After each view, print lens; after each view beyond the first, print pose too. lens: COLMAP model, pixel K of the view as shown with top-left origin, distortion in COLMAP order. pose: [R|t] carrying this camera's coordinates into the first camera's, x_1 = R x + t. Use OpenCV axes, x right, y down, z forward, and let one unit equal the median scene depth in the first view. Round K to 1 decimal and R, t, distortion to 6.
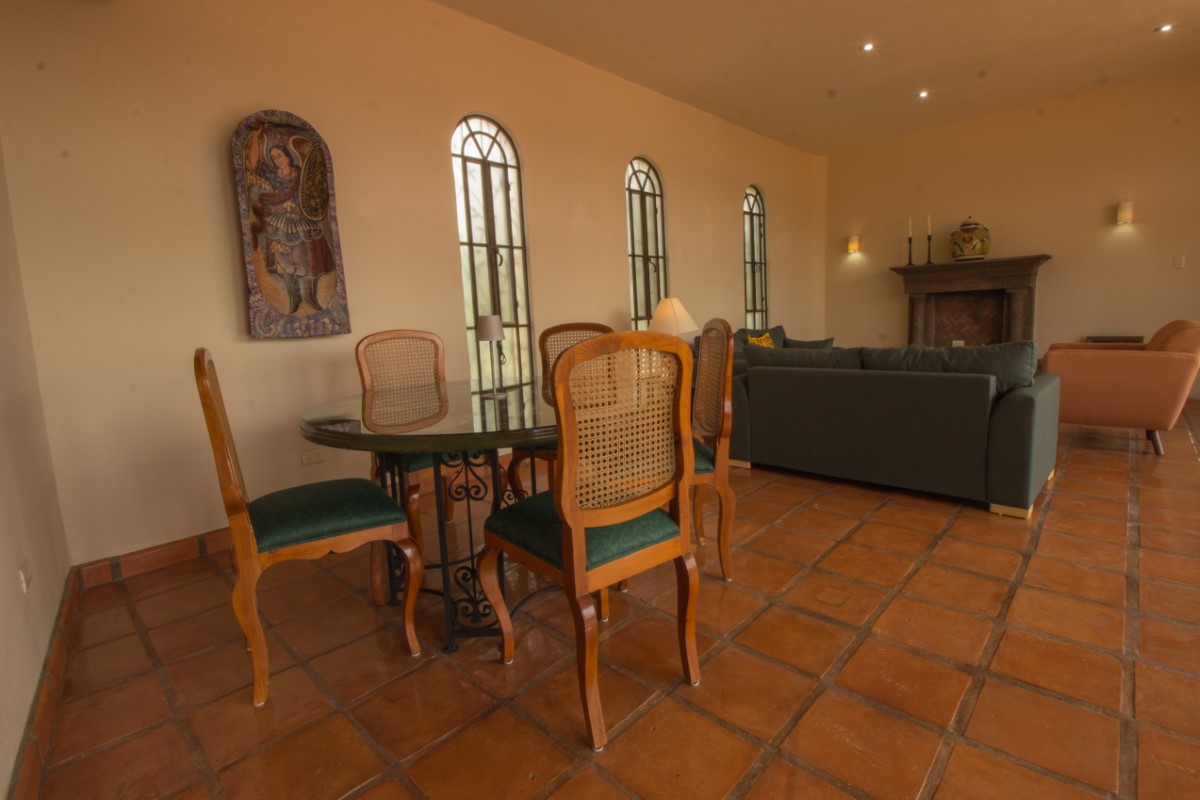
lens RADIAL K [[563.5, 0, 599.2], [0, 563.5, 393.9], [0, 0, 1]] dist [0.000583, -0.015052]
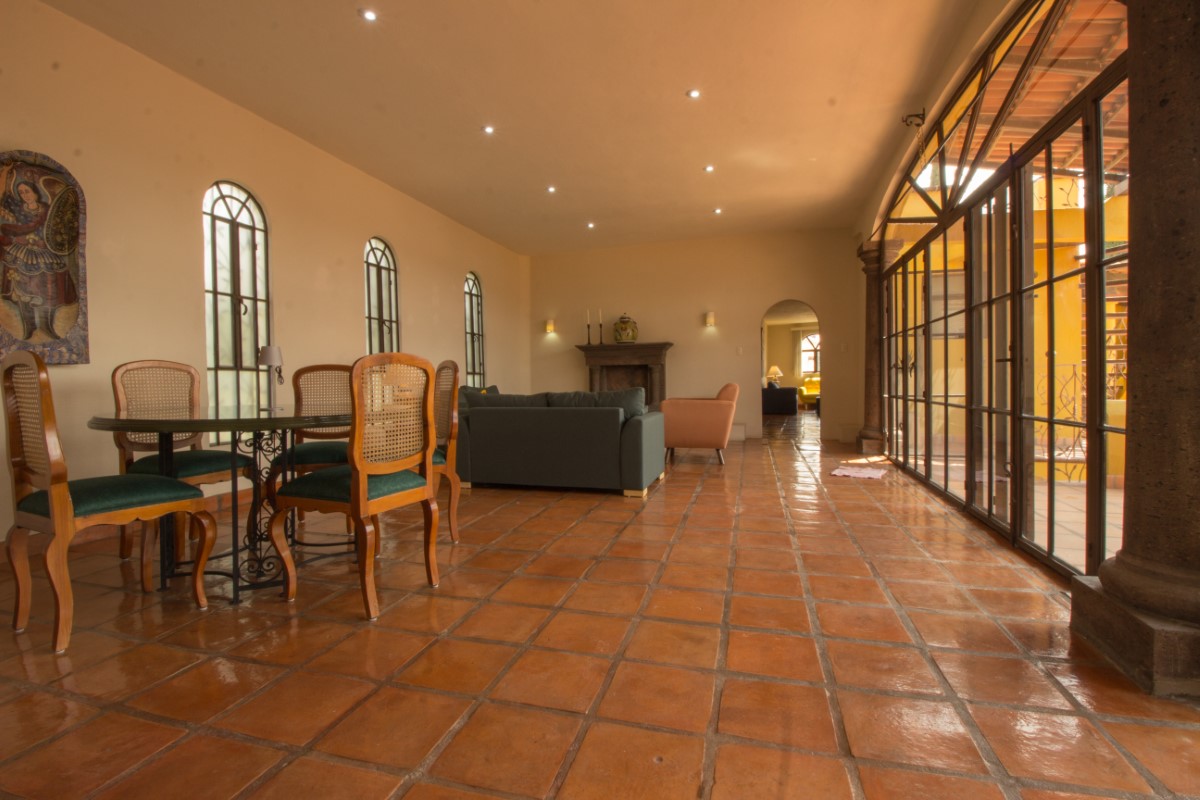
lens RADIAL K [[563.5, 0, 599.2], [0, 563.5, 393.9], [0, 0, 1]] dist [0.000583, -0.015052]
pose [[0.884737, 0.028462, 0.465220, -0.087090], [0.033743, 0.991603, -0.124838, 0.107498], [-0.464867, 0.126147, 0.876348, -0.327721]]
